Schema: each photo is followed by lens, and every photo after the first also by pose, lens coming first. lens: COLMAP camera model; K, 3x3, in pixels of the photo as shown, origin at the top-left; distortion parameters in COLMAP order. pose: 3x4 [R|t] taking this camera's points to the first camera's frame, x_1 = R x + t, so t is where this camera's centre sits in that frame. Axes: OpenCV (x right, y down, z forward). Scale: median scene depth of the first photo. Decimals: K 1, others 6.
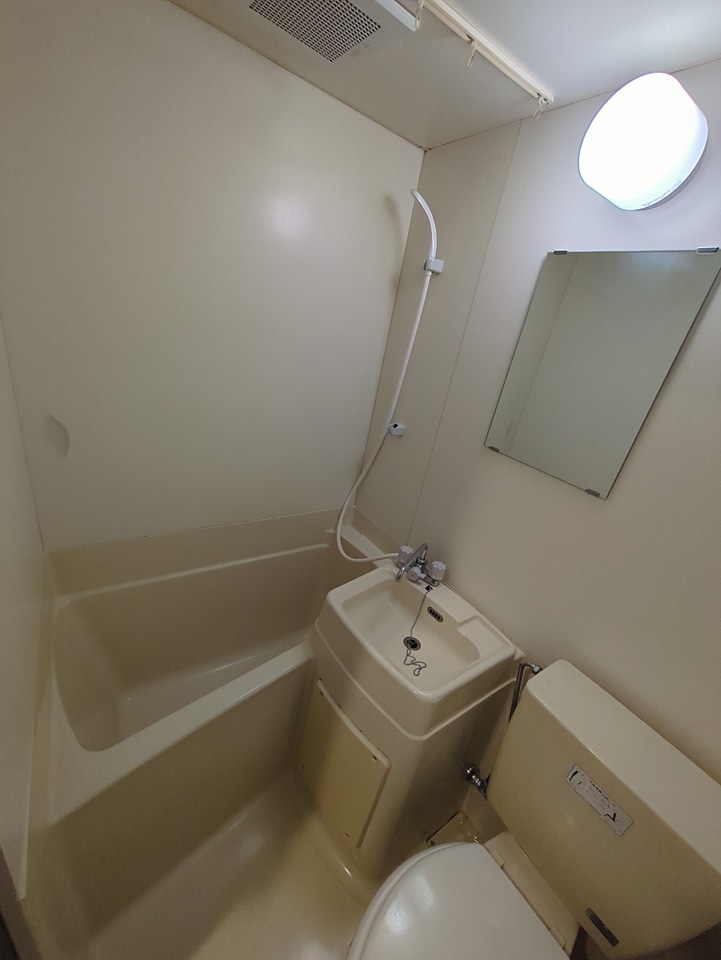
lens RADIAL K [[380.6, 0, 358.7], [0, 380.6, 480.6], [0, 0, 1]] dist [-0.003386, 0.002886]
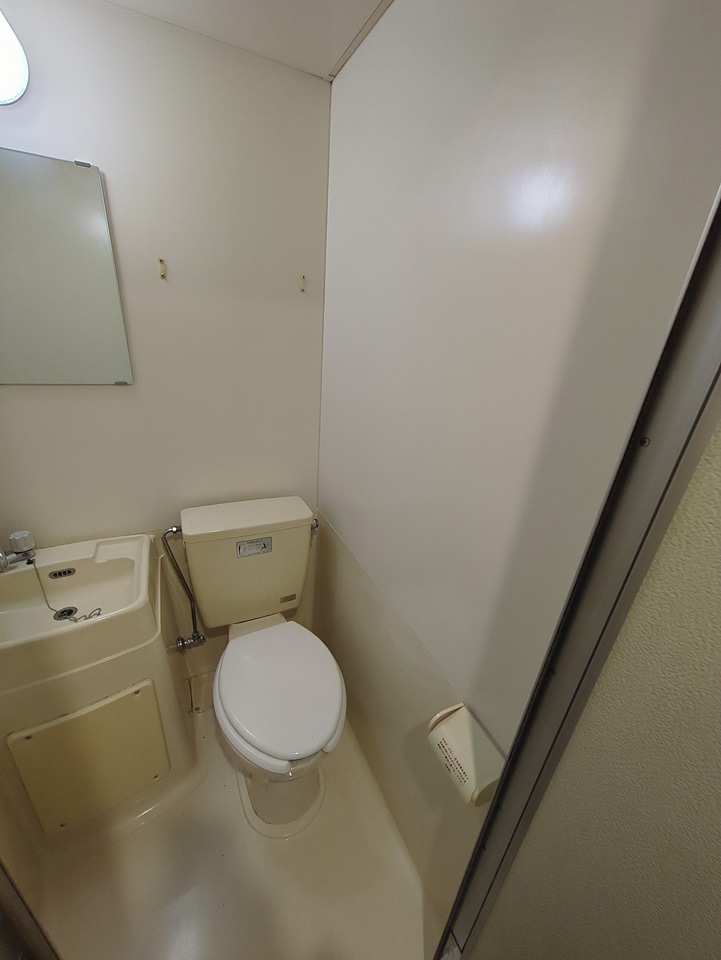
lens RADIAL K [[380.6, 0, 360.1], [0, 380.6, 483.3], [0, 0, 1]] dist [-0.003386, 0.002886]
pose [[0.160953, -0.533680, 0.830229, -0.345900], [0.351890, 0.816944, 0.456921, 0.004462], [-0.922100, 0.218606, 0.319286, -0.013757]]
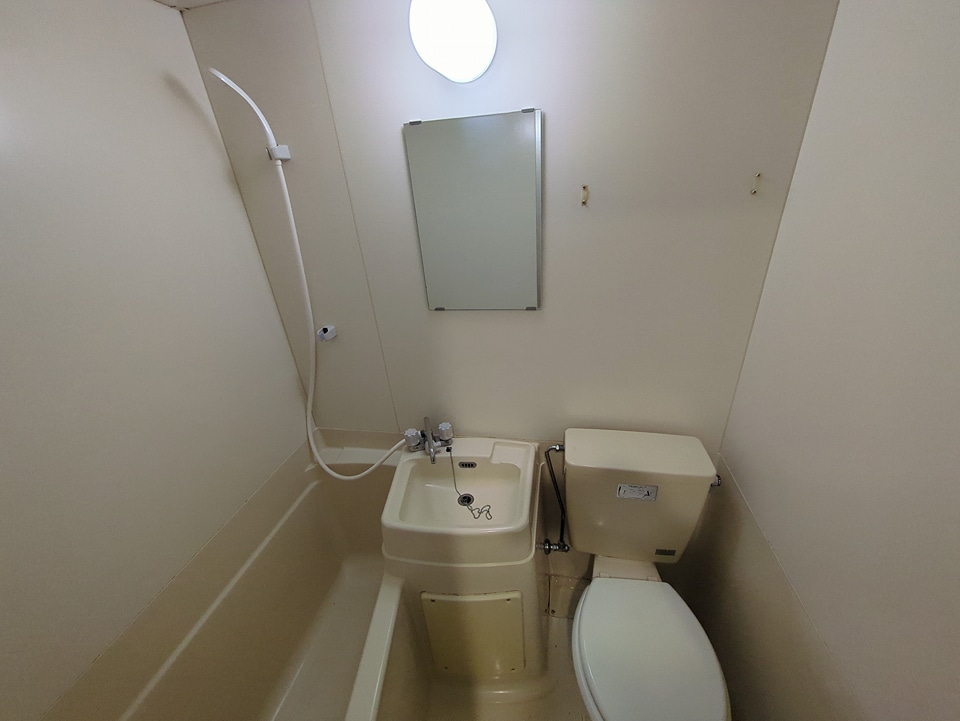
lens RADIAL K [[380.6, 0, 482.6], [0, 380.6, 360.0], [0, 0, 1]] dist [-0.003386, 0.002886]
pose [[0.683382, -0.509623, 0.522755, -0.197738], [0.457309, 0.856974, 0.237620, -0.156716], [-0.569085, 0.076676, 0.818696, 0.050074]]
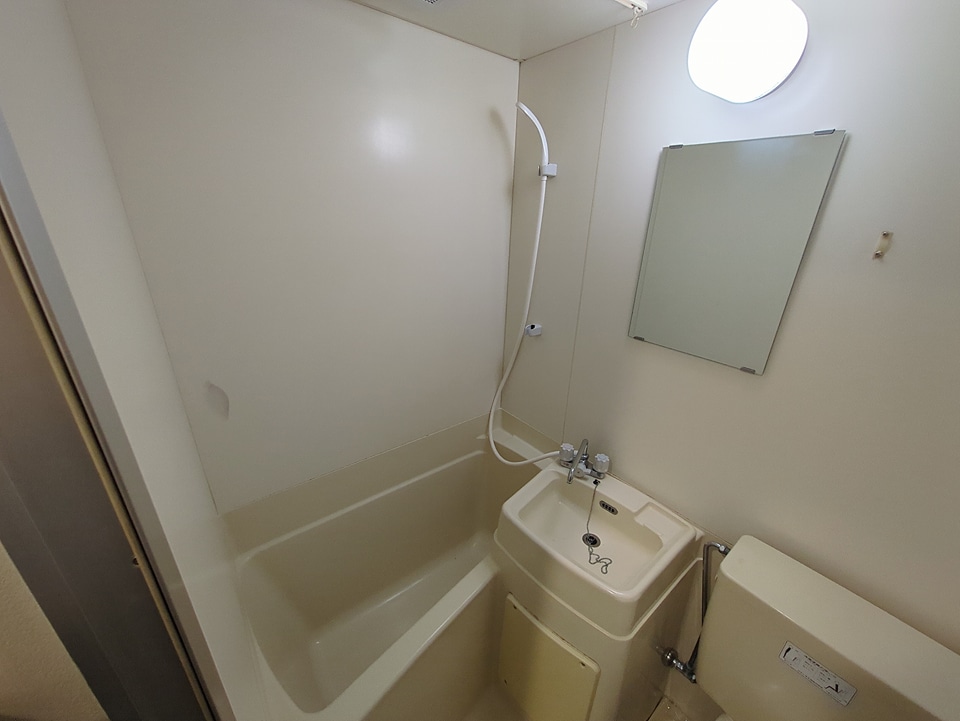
lens RADIAL K [[380.6, 0, 481.1], [0, 380.6, 359.1], [0, 0, 1]] dist [-0.003386, 0.002886]
pose [[0.986050, -0.165559, 0.017191, -0.088079], [0.165837, 0.986020, -0.016212, -0.080318], [-0.014266, 0.018837, 0.999721, -0.016035]]
